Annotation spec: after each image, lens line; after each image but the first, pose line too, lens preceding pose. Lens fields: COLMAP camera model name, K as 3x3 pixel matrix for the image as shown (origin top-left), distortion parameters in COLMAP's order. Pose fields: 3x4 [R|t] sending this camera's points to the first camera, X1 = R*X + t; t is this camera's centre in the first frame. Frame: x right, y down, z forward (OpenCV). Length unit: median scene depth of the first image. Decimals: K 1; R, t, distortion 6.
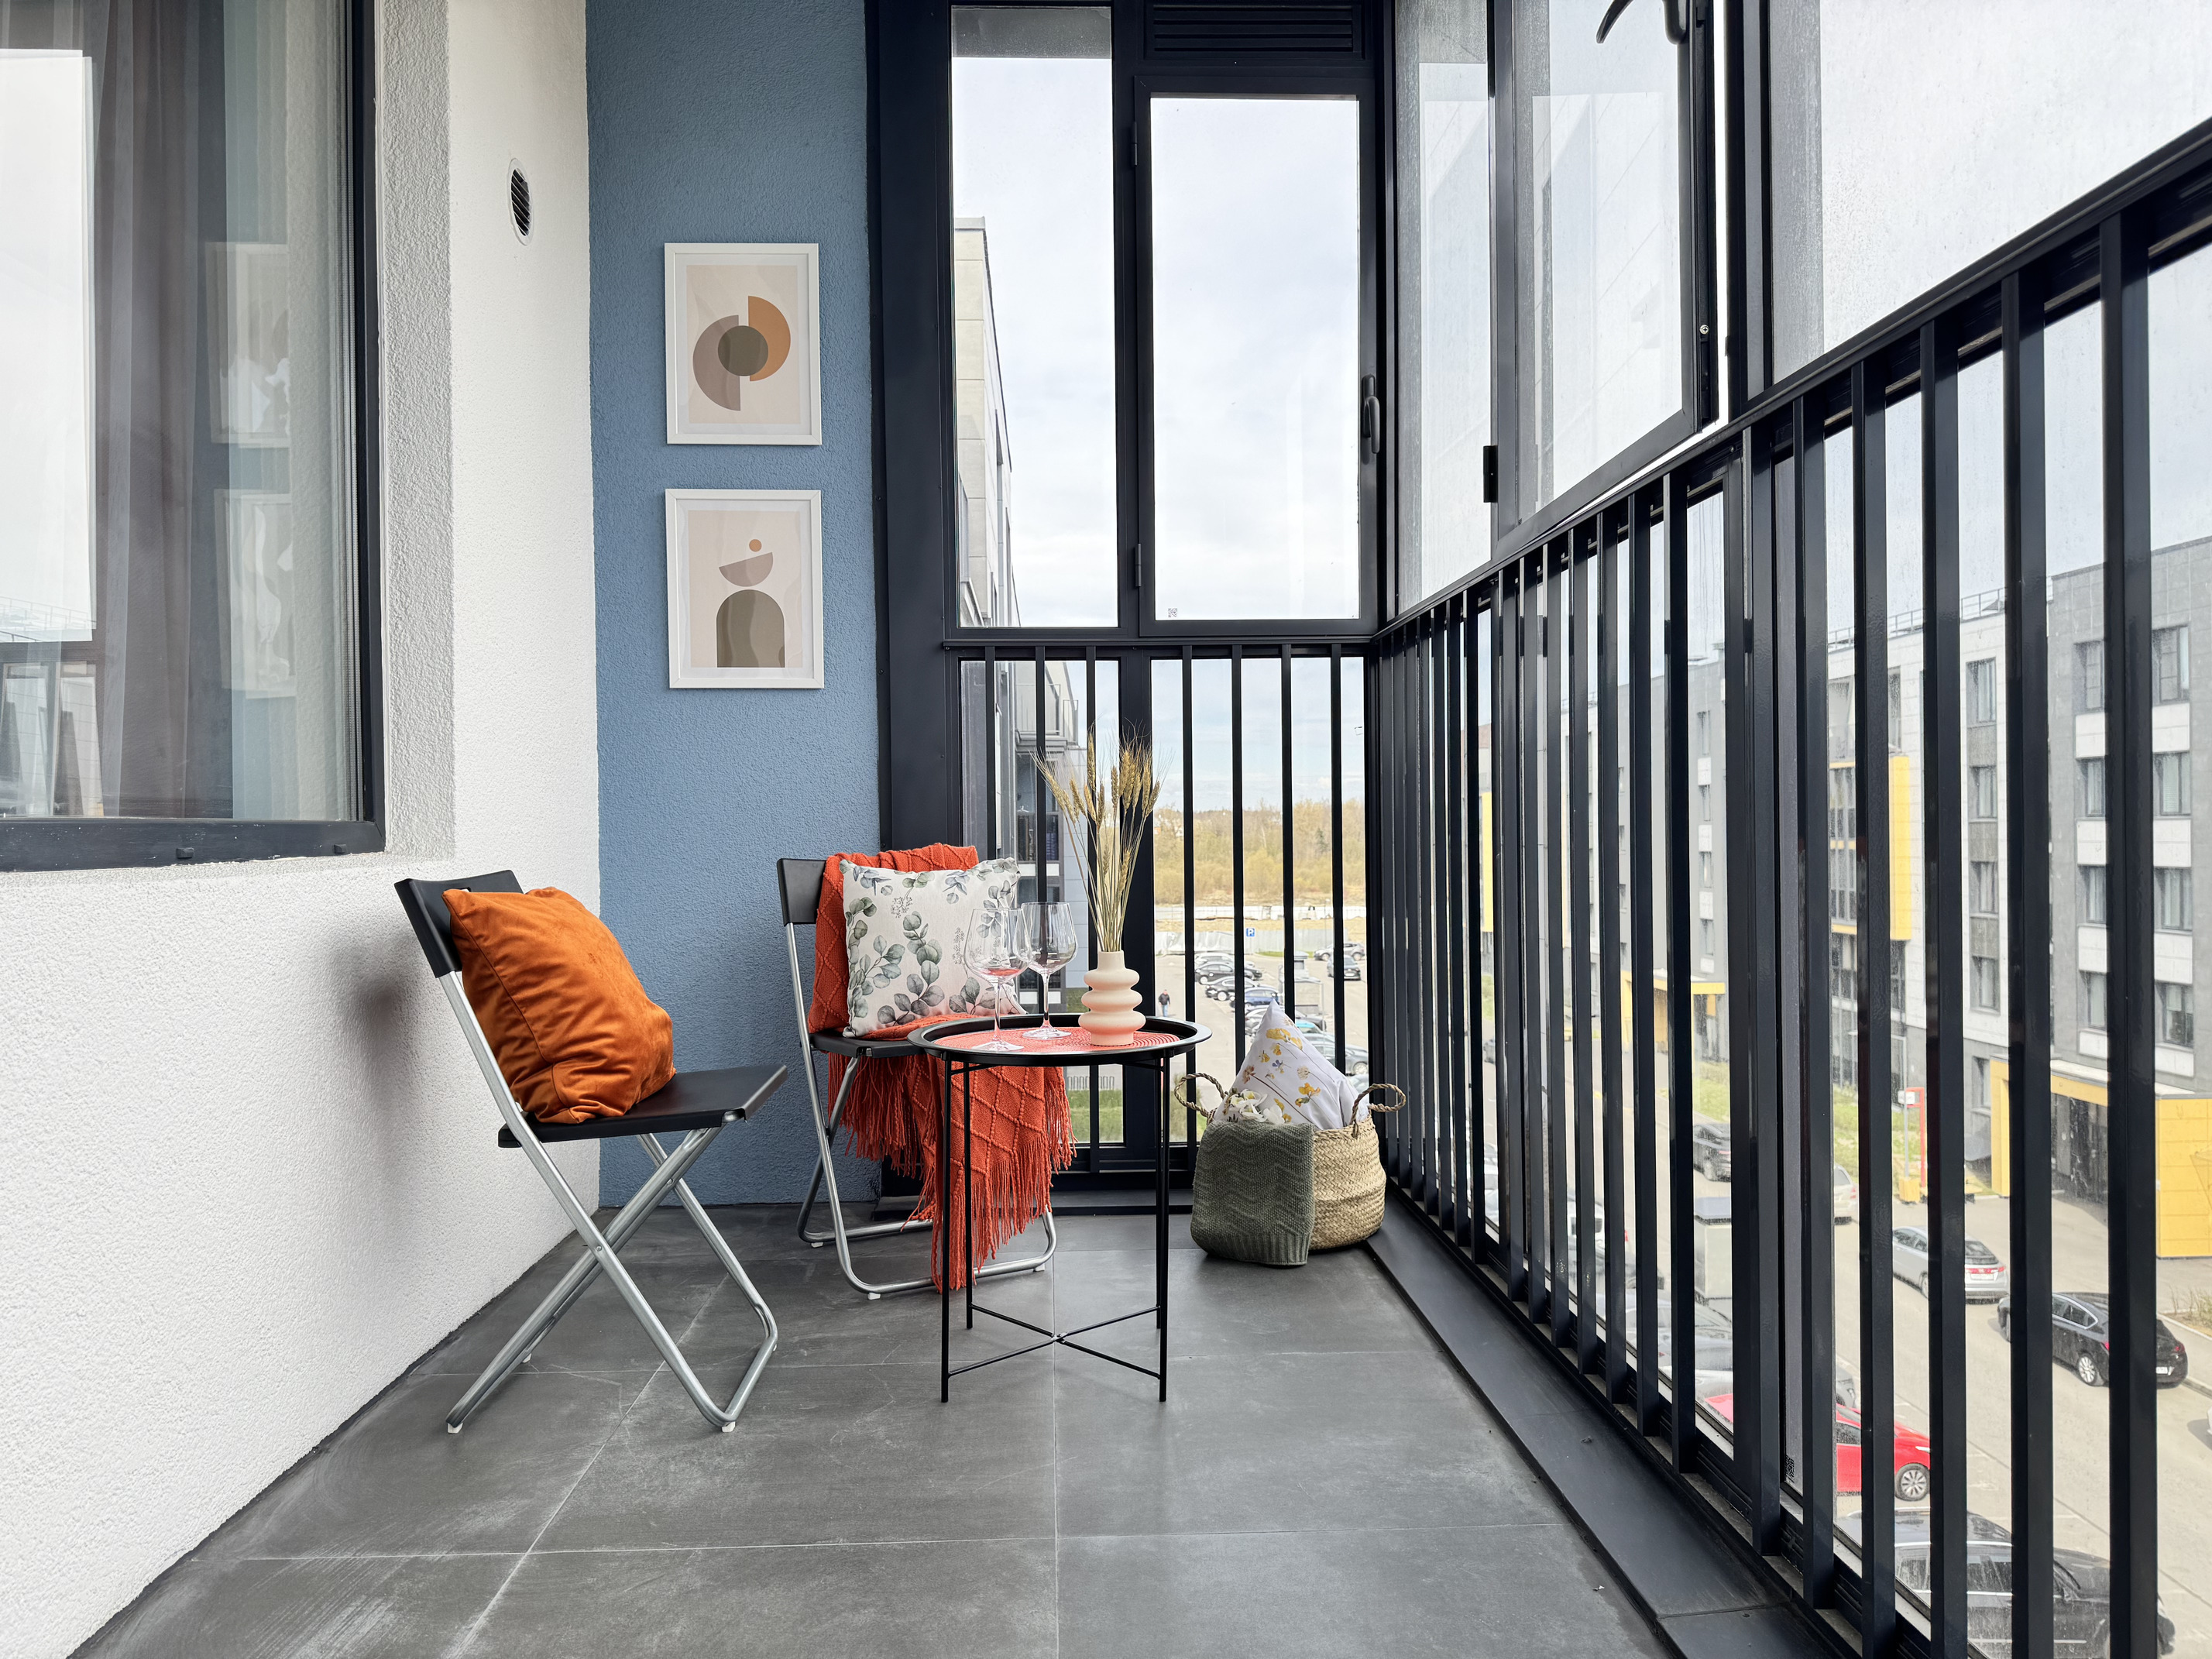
lens RADIAL K [[1567.6, 0, 1106.0], [0, 1567.6, 829.5], [0, 0, 1]] dist [0.044465, -0.049036]
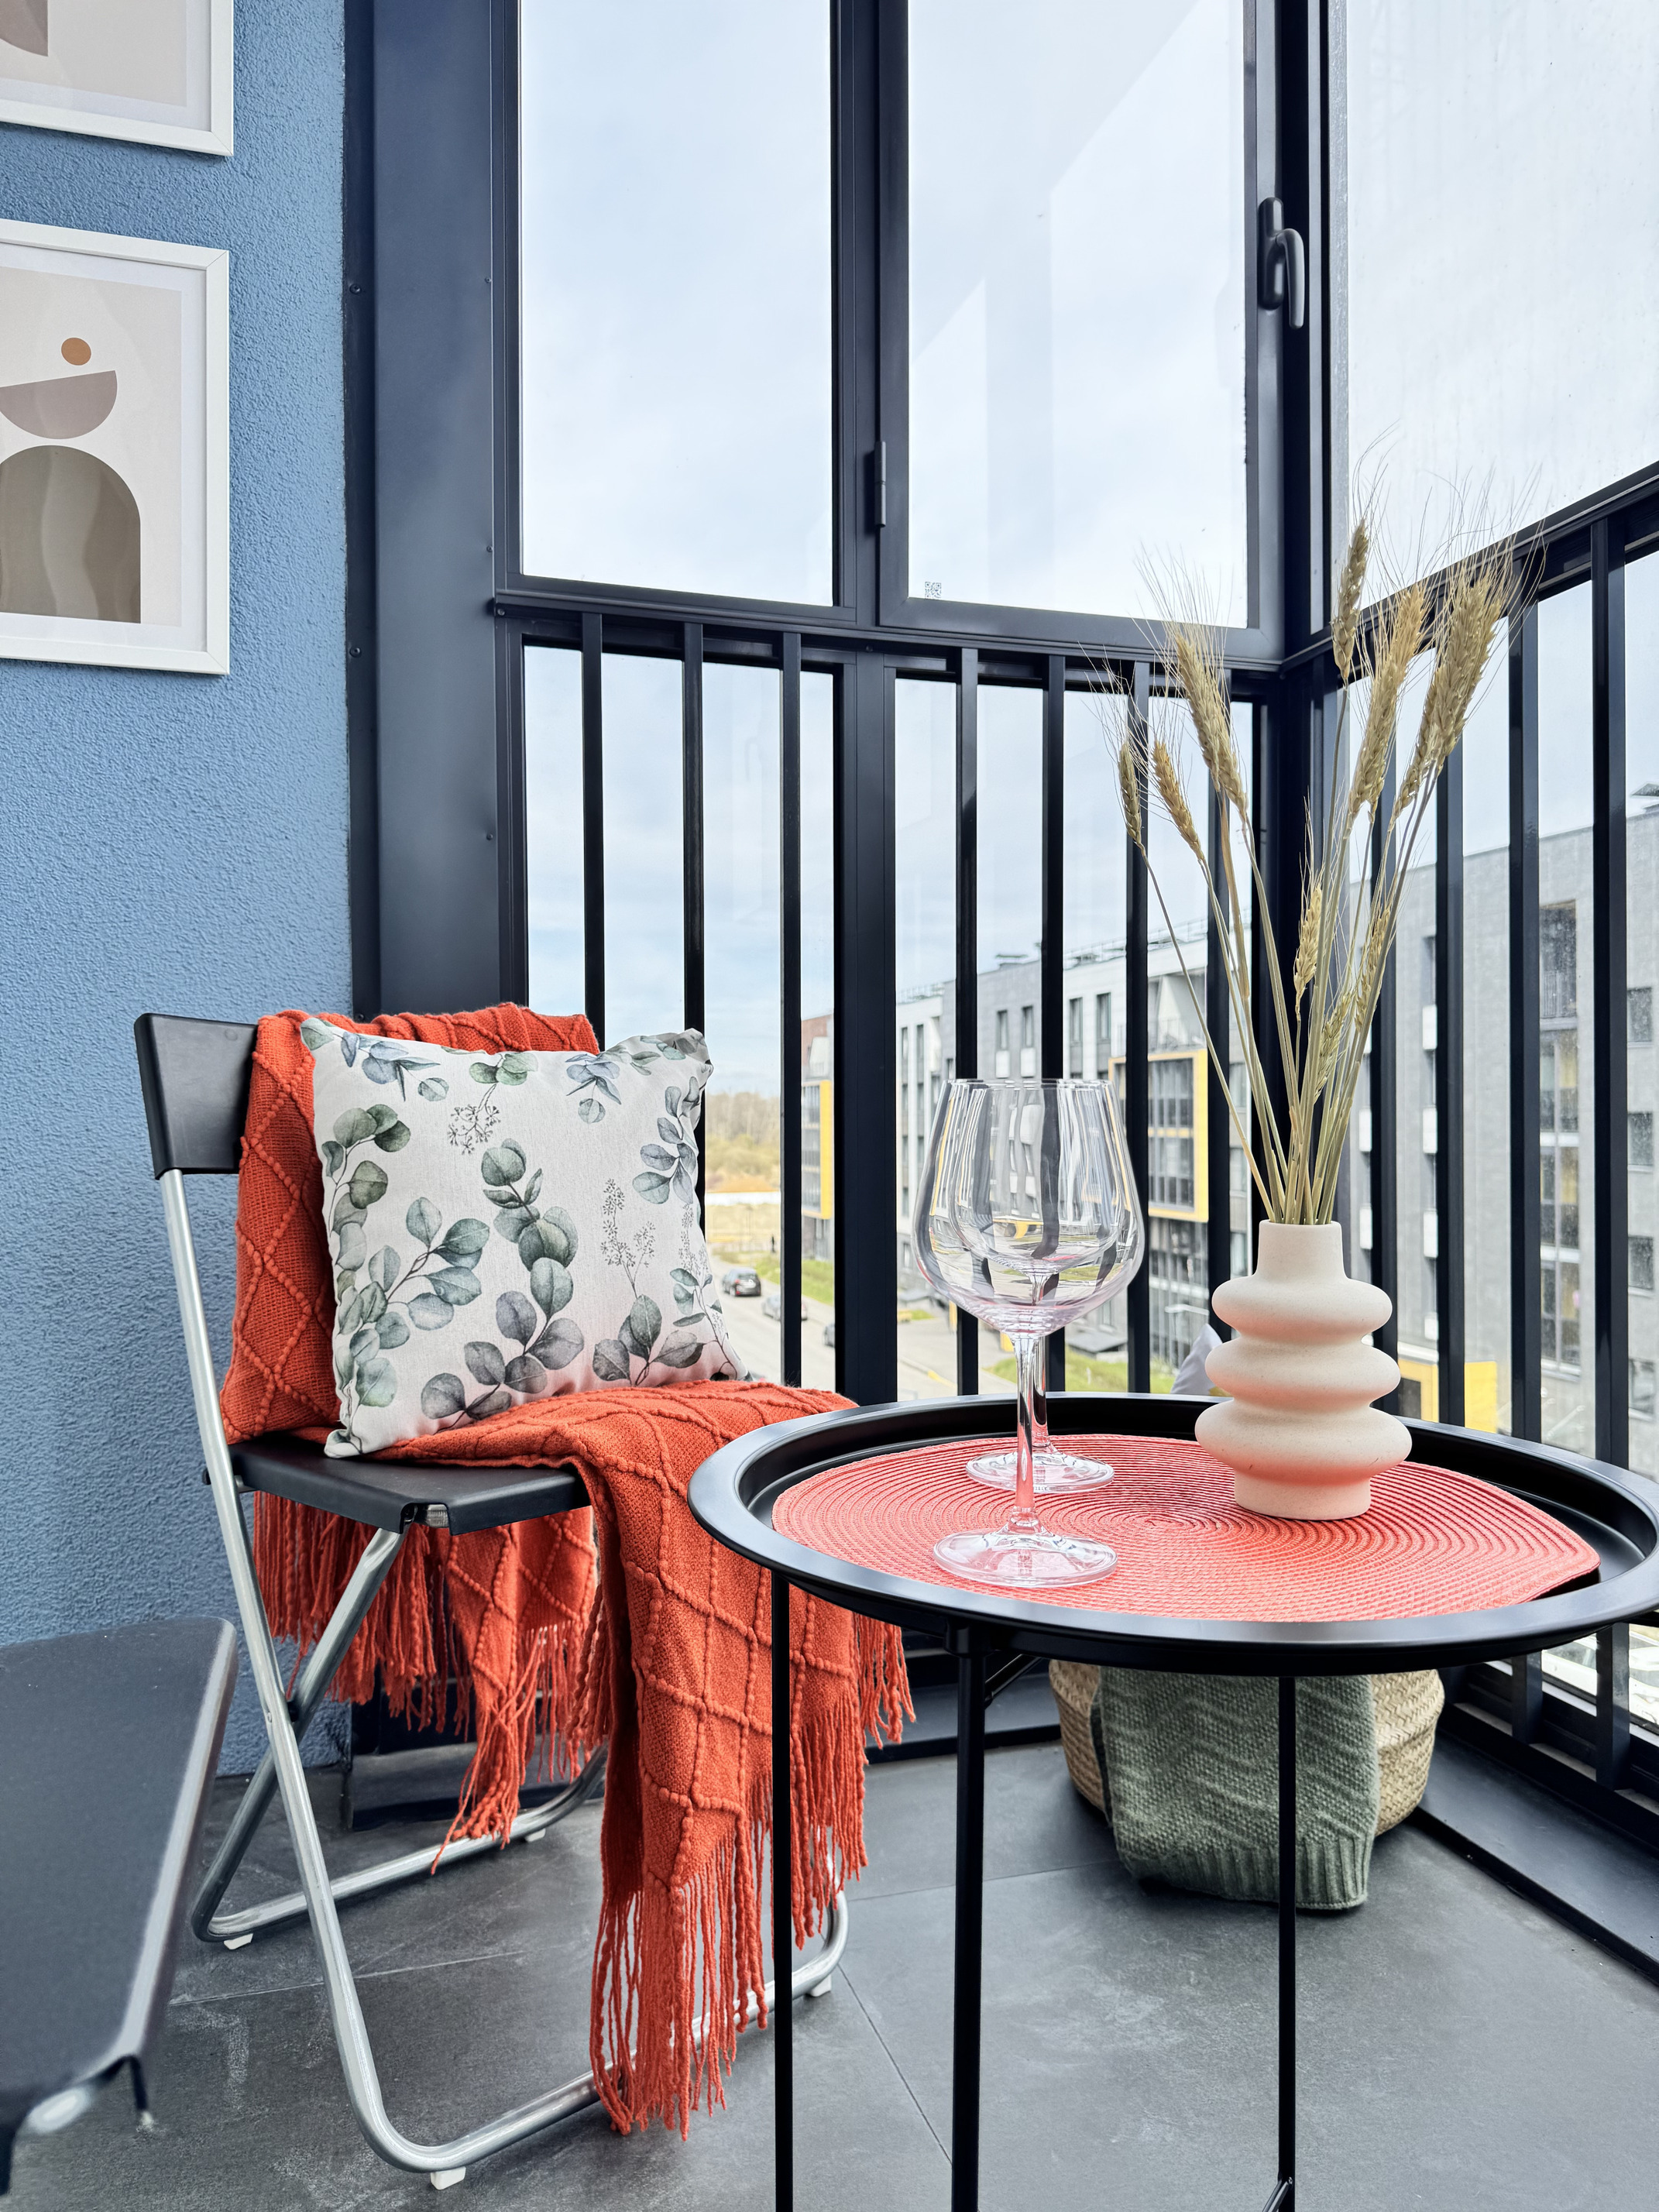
lens RADIAL K [[1548.3, 0, 825.4], [0, 1548.3, 1129.6], [0, 0, 1]] dist [0.093431, -0.170233]
pose [[0.969294, 0.003359, 0.245880, -0.137885], [-0.004587, 0.999980, 0.004420, 0.046369], [-0.245861, -0.005412, 0.969290, 0.570942]]
